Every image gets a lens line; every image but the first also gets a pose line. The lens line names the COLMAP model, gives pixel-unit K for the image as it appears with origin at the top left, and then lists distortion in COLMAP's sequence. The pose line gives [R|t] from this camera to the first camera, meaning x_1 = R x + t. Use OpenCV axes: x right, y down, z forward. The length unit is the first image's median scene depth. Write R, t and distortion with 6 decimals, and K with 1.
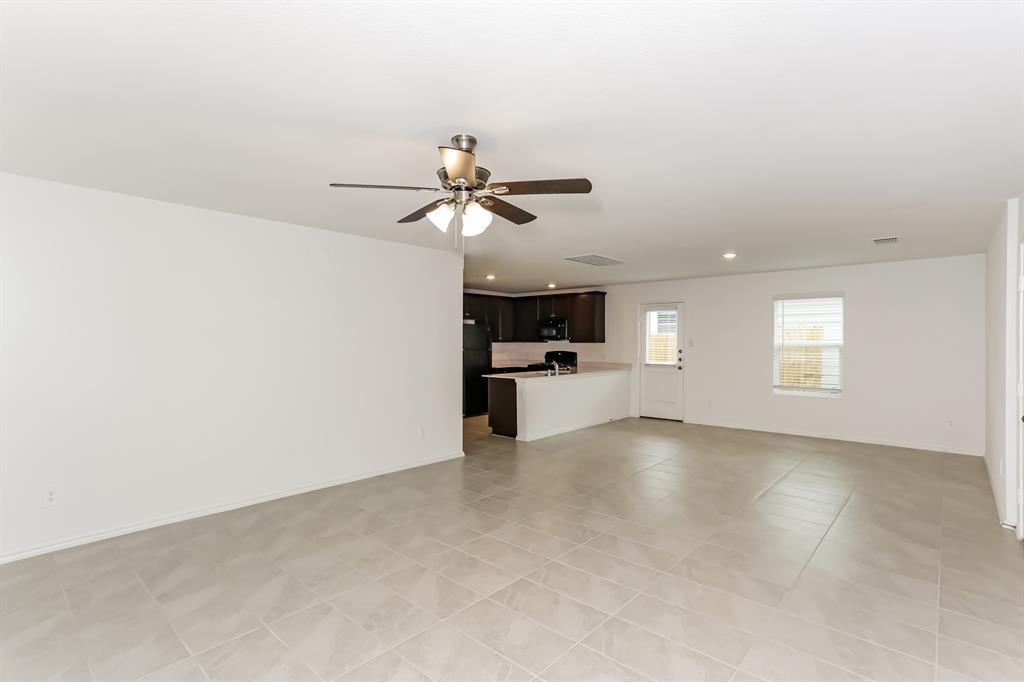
lens RADIAL K [[500.1, 0, 512.0], [0, 500.1, 341.0], [0, 0, 1]] dist [-0.050738, 0.000076]
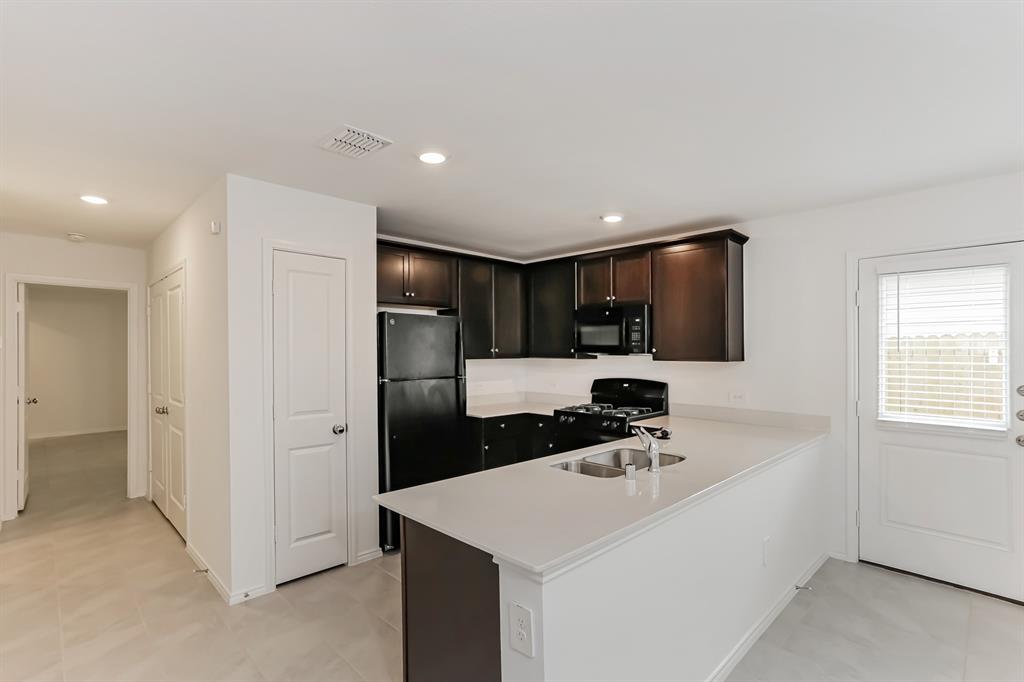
lens RADIAL K [[493.5, 0, 506.4], [0, 493.5, 349.2], [0, 0, 1]] dist [0.023268, 0.000206]
pose [[0.998004, 0.001711, -0.063121, 0.018480], [-0.002027, 0.999986, -0.004940, -0.003891], [0.063111, 0.005058, 0.997994, 0.598217]]
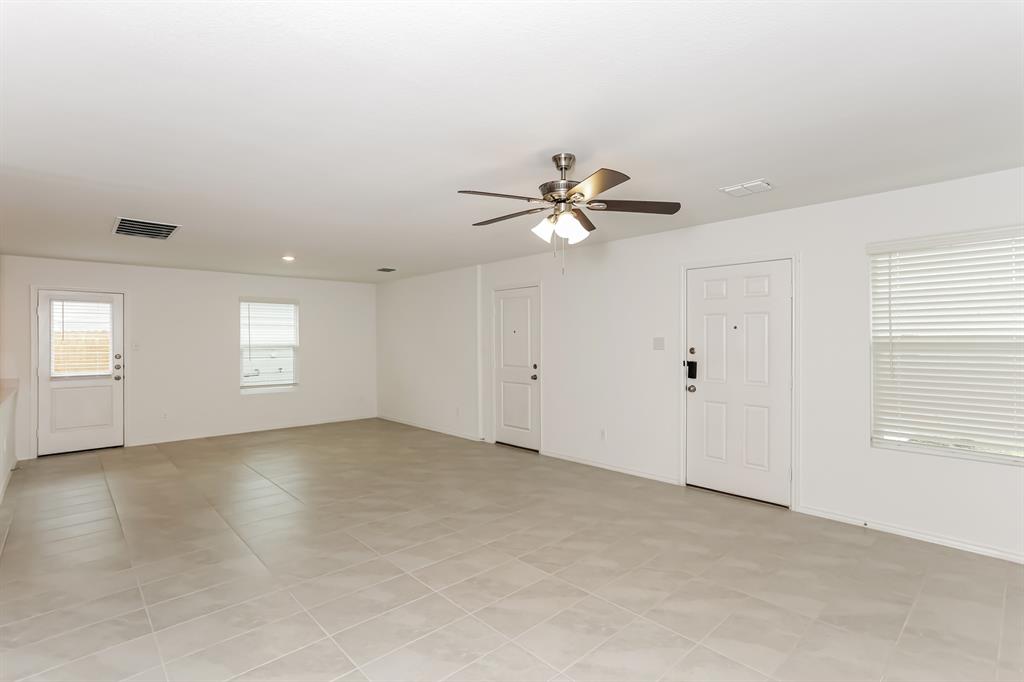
lens RADIAL K [[493.5, 0, 506.4], [0, 493.5, 349.2], [0, 0, 1]] dist [0.023268, 0.000206]
pose [[0.082090, -0.022541, 0.996370, -0.358747], [0.003393, 0.999745, 0.022338, -0.005565], [-0.996619, 0.001547, 0.082146, 0.308136]]
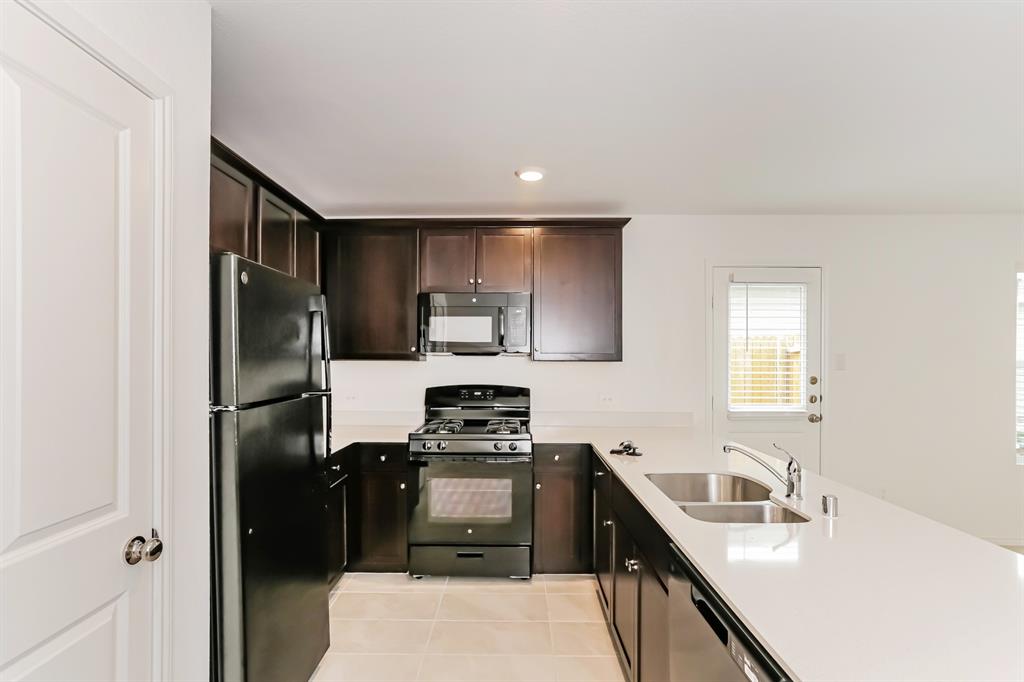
lens RADIAL K [[516.6, 0, 514.4], [0, 516.6, 355.6], [0, 0, 1]] dist [-0.000883, 0.000088]
pose [[0.747346, 0.001300, 0.664433, -0.143863], [-0.001013, 0.999999, -0.000816, -0.000260], [-0.664434, -0.000063, 0.747347, 0.773740]]
